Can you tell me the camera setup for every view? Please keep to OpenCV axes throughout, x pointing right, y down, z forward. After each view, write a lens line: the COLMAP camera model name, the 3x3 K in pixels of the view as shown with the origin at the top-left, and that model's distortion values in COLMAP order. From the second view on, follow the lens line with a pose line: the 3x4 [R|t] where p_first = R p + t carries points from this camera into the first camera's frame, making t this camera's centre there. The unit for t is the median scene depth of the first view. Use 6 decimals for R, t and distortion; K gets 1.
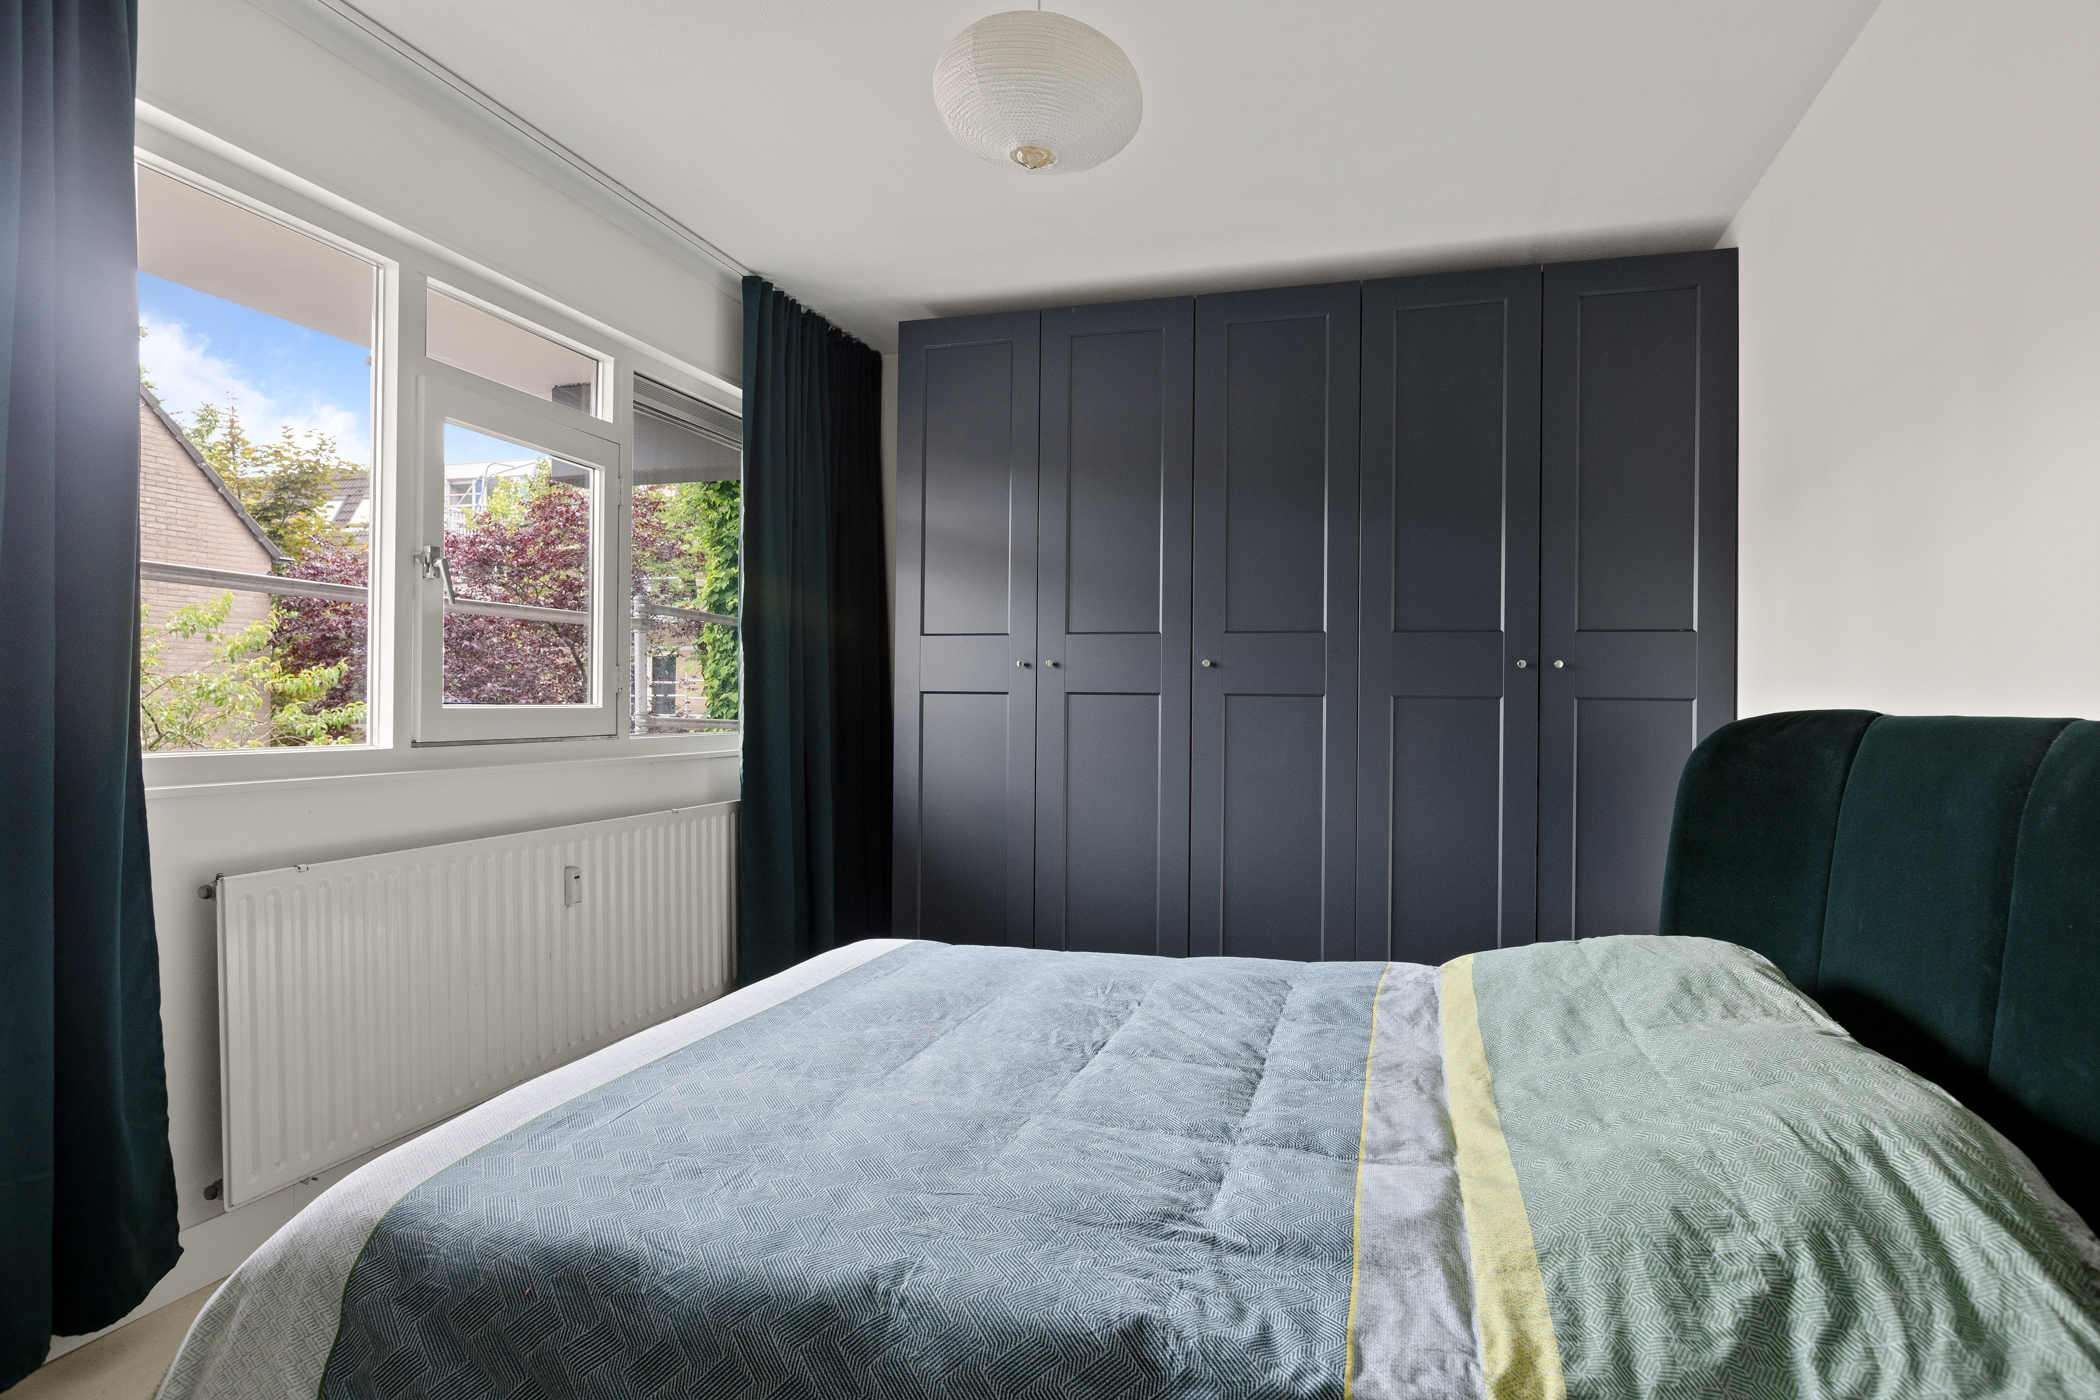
lens RADIAL K [[1164.8, 0, 1050.0], [0, 1164.8, 700.0], [0, 0, 1]] dist [-0.005141, 0.000435]
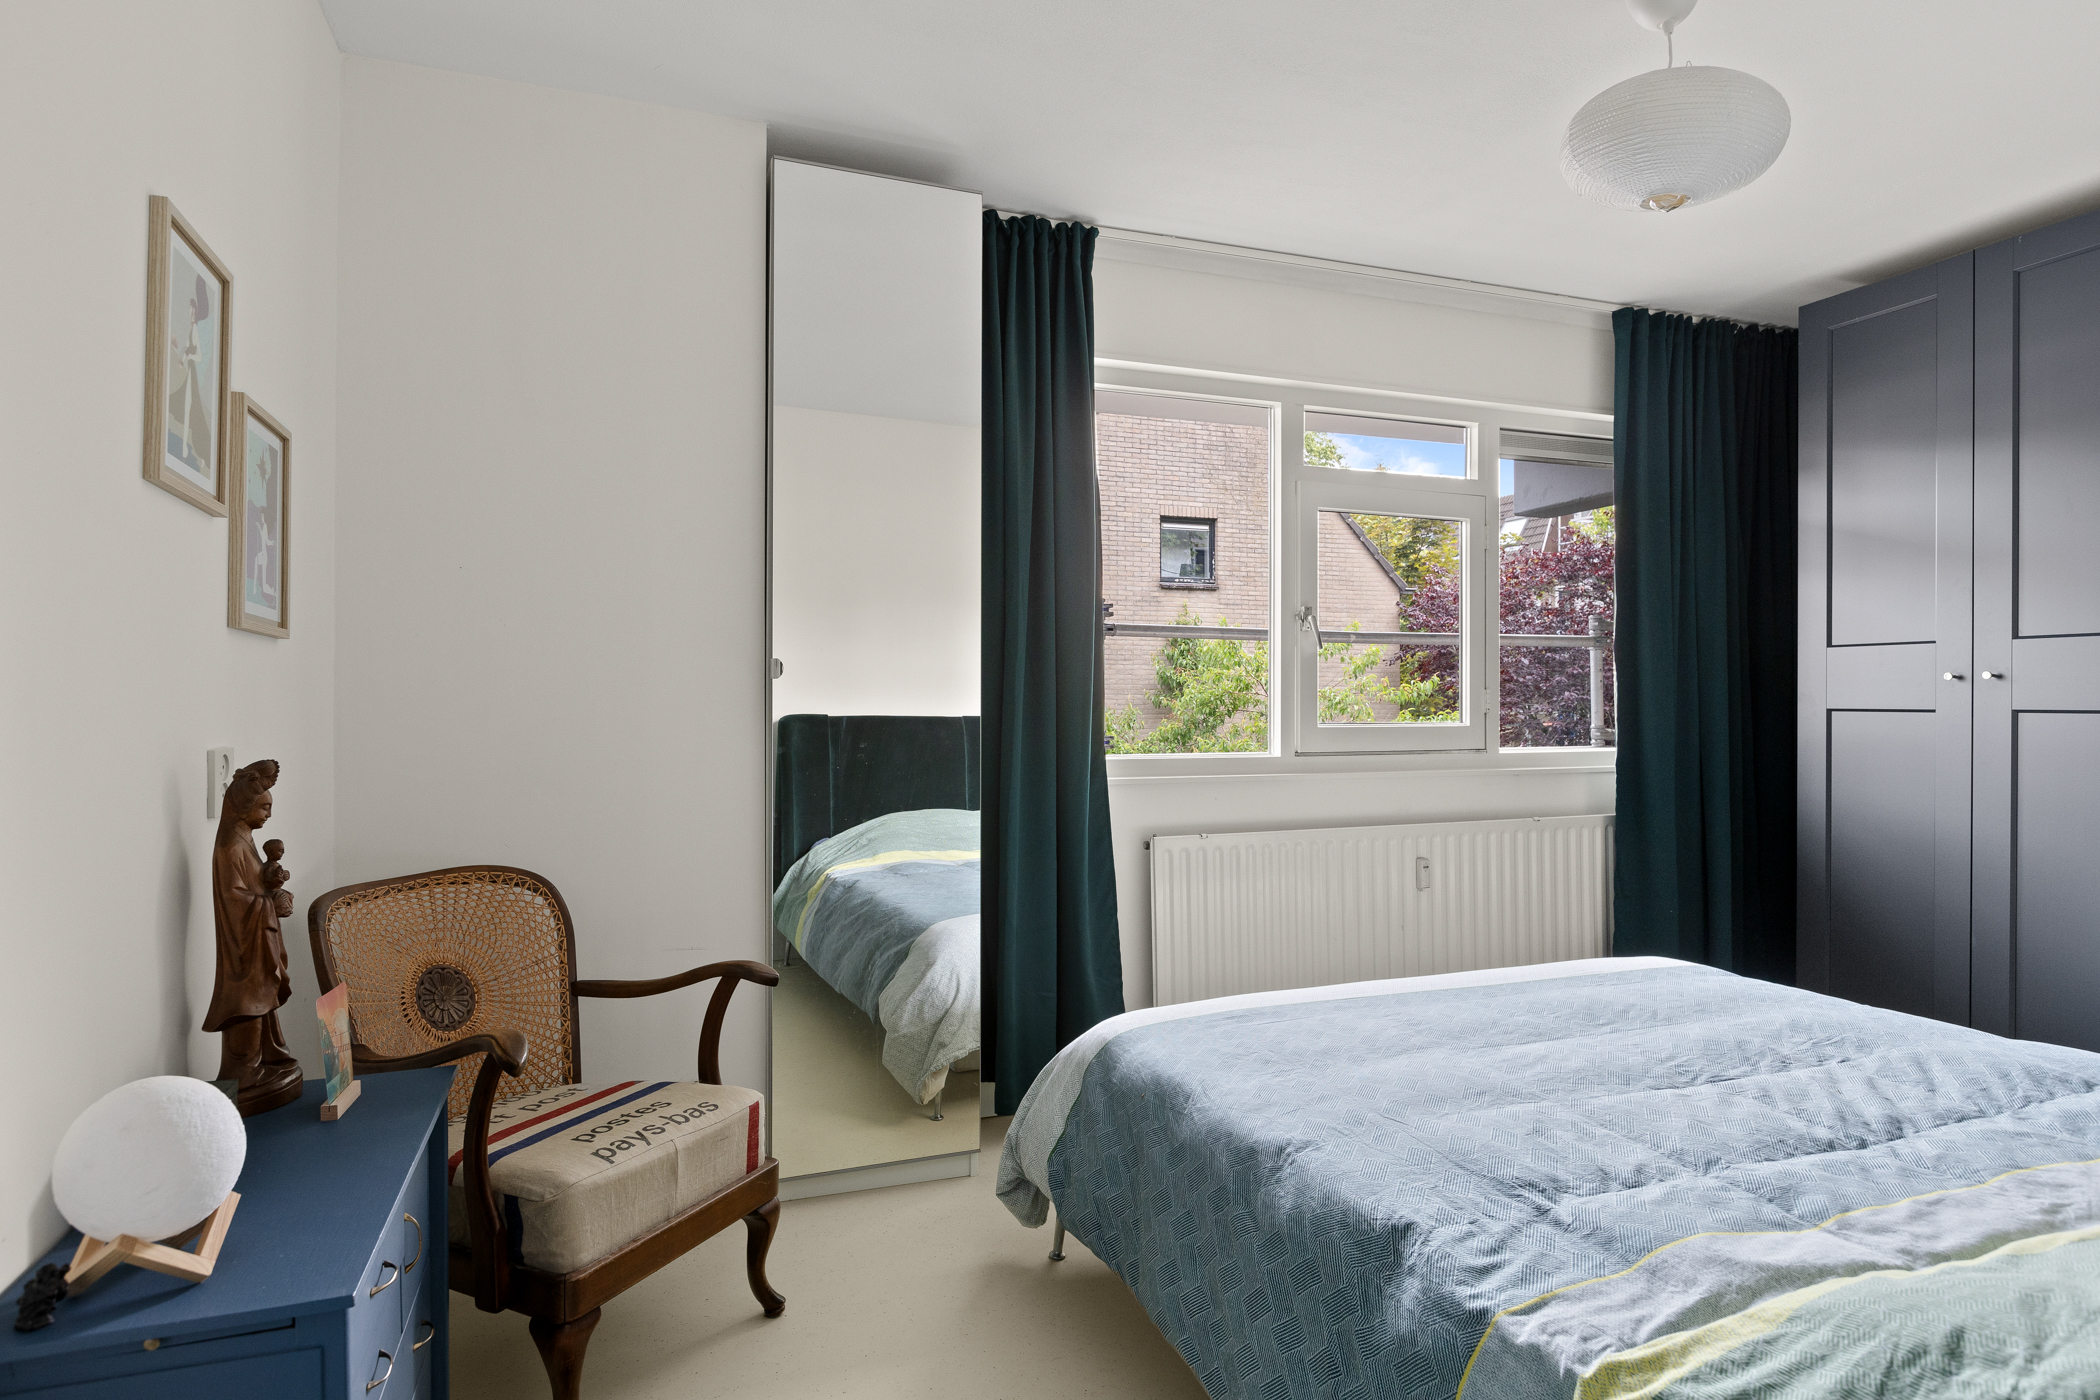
lens RADIAL K [[1164.8, 0, 1050.0], [0, 1164.8, 700.0], [0, 0, 1]] dist [-0.005141, 0.000435]
pose [[0.597618, -0.008336, -0.801738, 0.520826], [0.006392, 0.999964, -0.005632, -0.026241], [0.801756, -0.001759, 0.597649, -0.054524]]
